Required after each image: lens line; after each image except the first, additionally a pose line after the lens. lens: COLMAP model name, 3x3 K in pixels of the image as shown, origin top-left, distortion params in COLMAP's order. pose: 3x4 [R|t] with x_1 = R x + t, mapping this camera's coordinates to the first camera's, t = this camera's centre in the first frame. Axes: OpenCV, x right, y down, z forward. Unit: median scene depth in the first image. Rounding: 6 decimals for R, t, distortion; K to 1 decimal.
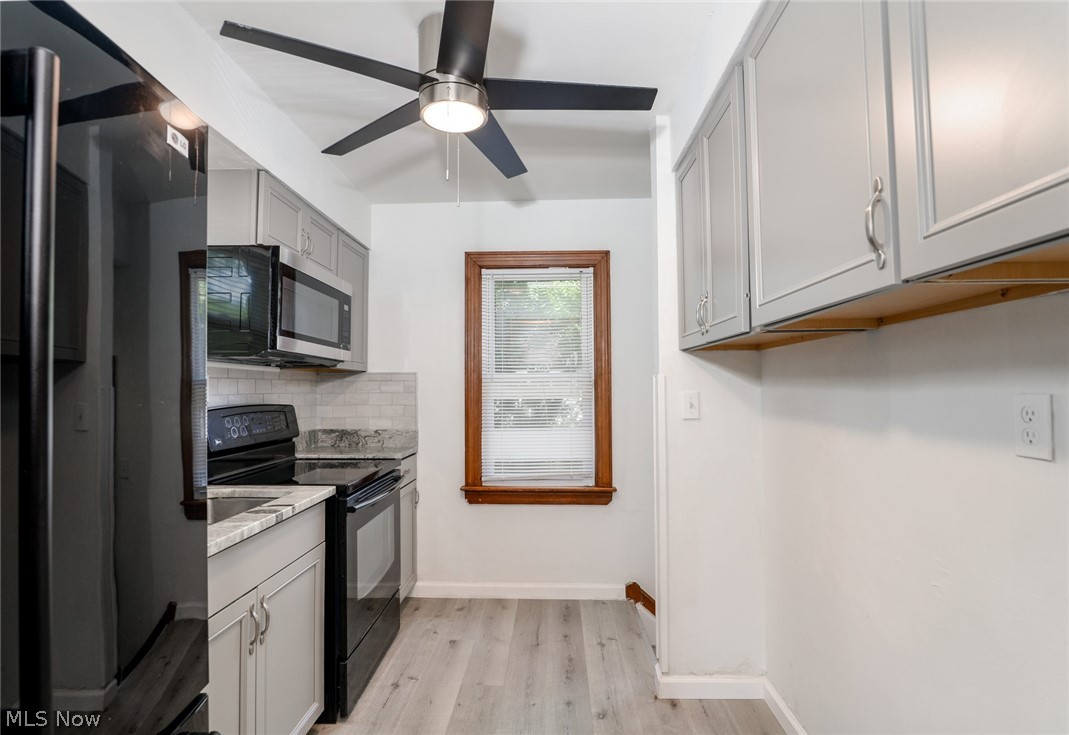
lens RADIAL K [[529.3, 0, 539.0], [0, 529.3, 369.5], [0, 0, 1]] dist [-0.025525, 0.000066]
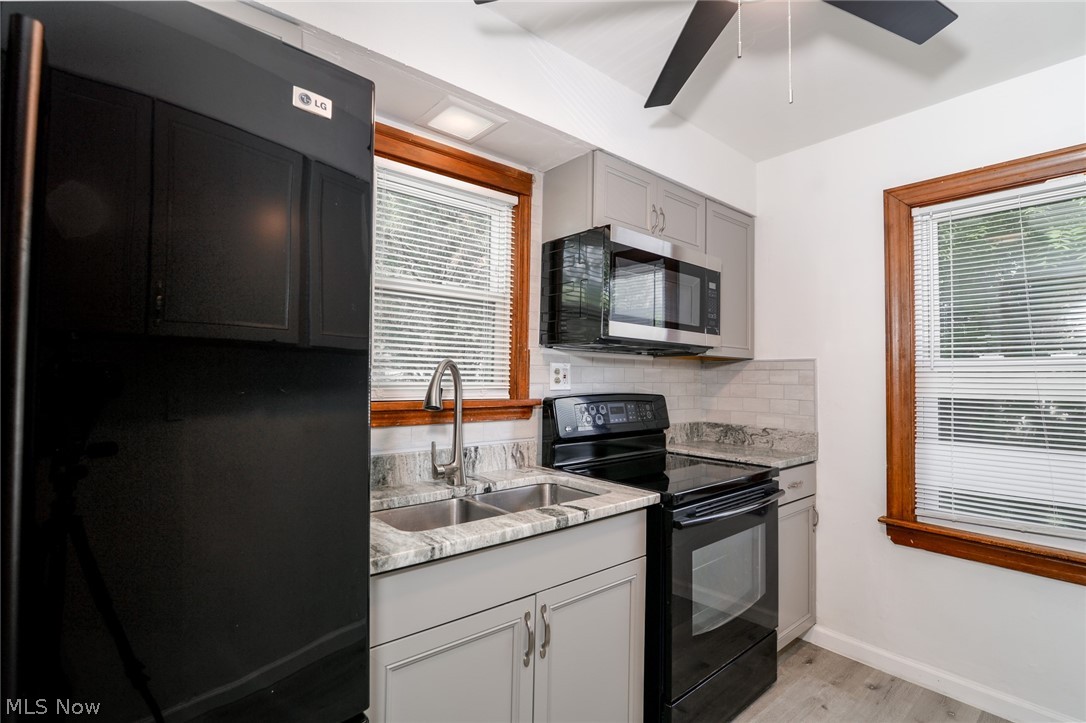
lens RADIAL K [[500.9, 0, 535.8], [0, 500.9, 362.6], [0, 0, 1]] dist [-0.023854, 0.001200]
pose [[0.651777, -0.008731, -0.758360, 0.062153], [0.012778, 0.999918, -0.000530, 0.006031], [0.758303, -0.009344, 0.651836, 0.215919]]
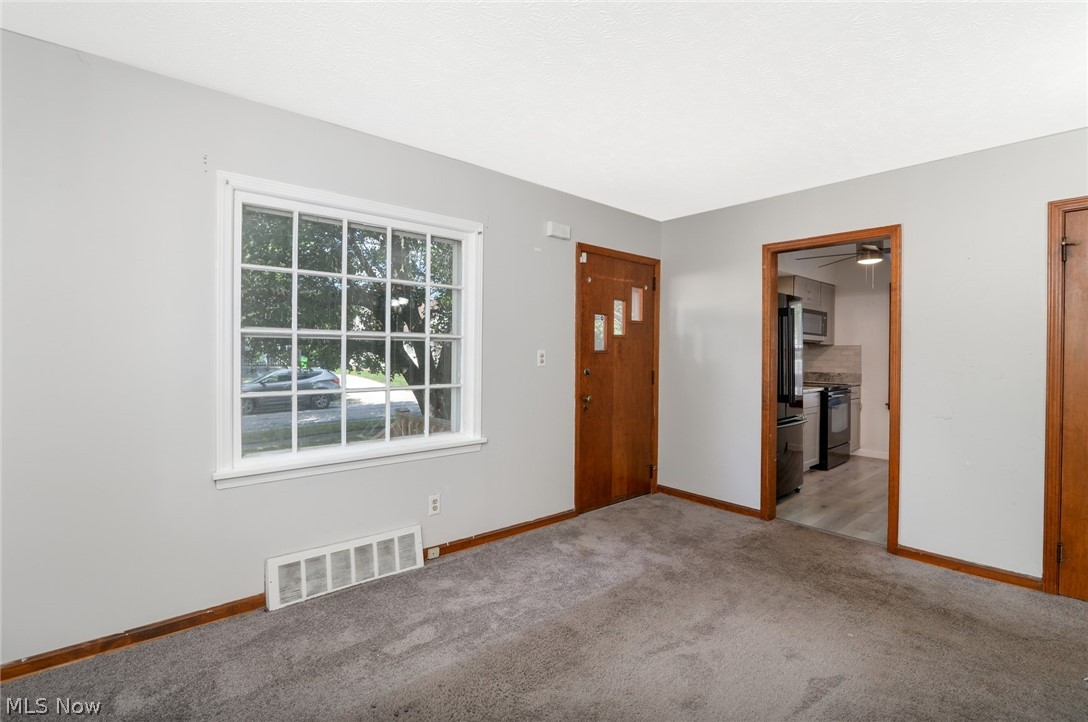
lens RADIAL K [[501.9, 0, 534.2], [0, 501.9, 363.0], [0, 0, 1]] dist [-0.023854, 0.001200]
pose [[0.667132, 0.019366, -0.744688, 0.372130], [0.022416, 0.998687, 0.046053, -0.045265], [0.744602, -0.047416, 0.665822, -1.273546]]
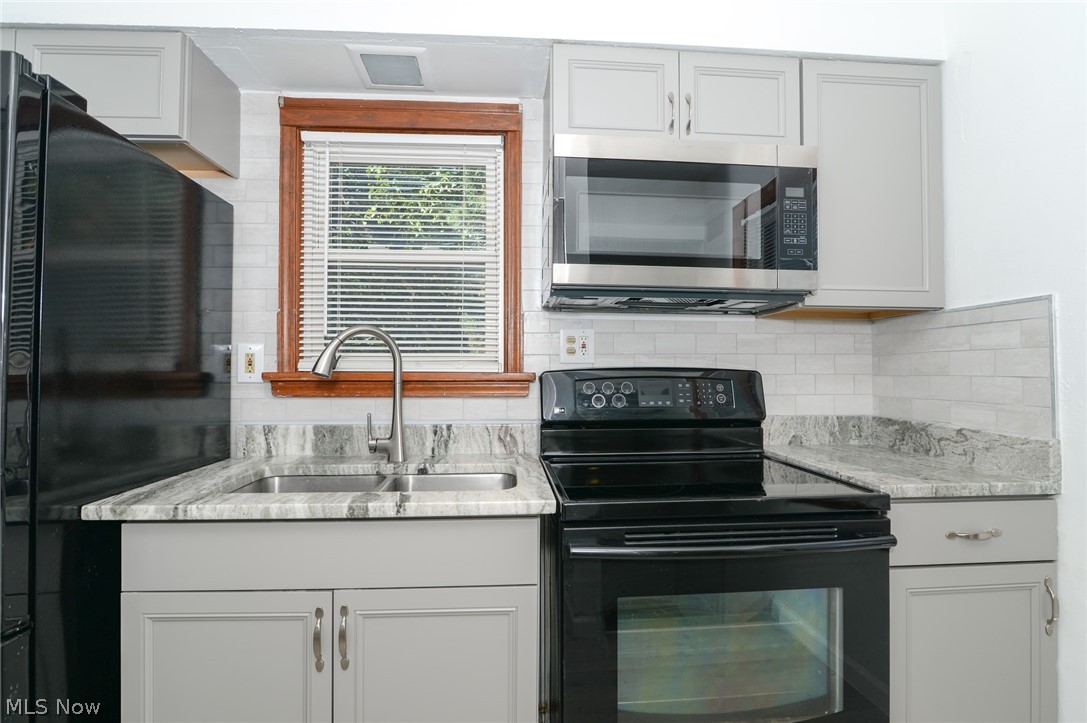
lens RADIAL K [[501.4, 0, 536.5], [0, 501.4, 364.0], [0, 0, 1]] dist [-0.023854, 0.001200]
pose [[0.084790, -0.007855, -0.996368, 0.109020], [0.035436, 0.999360, -0.004863, 0.047911], [0.995769, -0.034895, 0.085014, 0.618205]]
